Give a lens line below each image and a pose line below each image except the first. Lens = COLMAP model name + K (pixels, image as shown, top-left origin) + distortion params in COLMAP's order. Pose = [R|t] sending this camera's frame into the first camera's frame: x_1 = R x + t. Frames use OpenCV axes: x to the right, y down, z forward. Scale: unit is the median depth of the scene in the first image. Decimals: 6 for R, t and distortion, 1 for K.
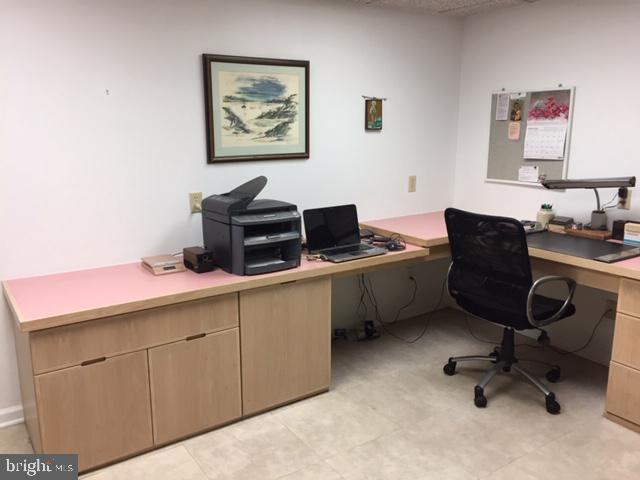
lens RADIAL K [[547.9, 0, 320.0], [0, 547.9, 240.0], [0, 0, 1]] dist [0.098337, -0.125451]
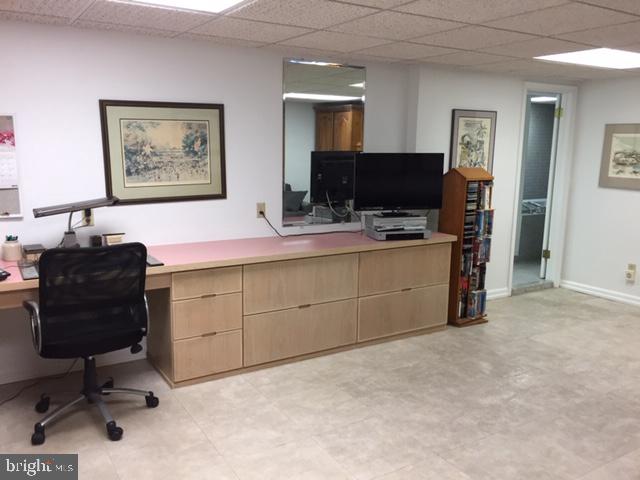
lens RADIAL K [[547.9, 0, 320.0], [0, 547.9, 240.0], [0, 0, 1]] dist [0.098337, -0.125451]
pose [[0.043905, -0.170630, 0.984357, -0.565895], [0.196585, 0.967518, 0.158943, -0.118754], [-0.979503, 0.186532, 0.076022, 0.474962]]
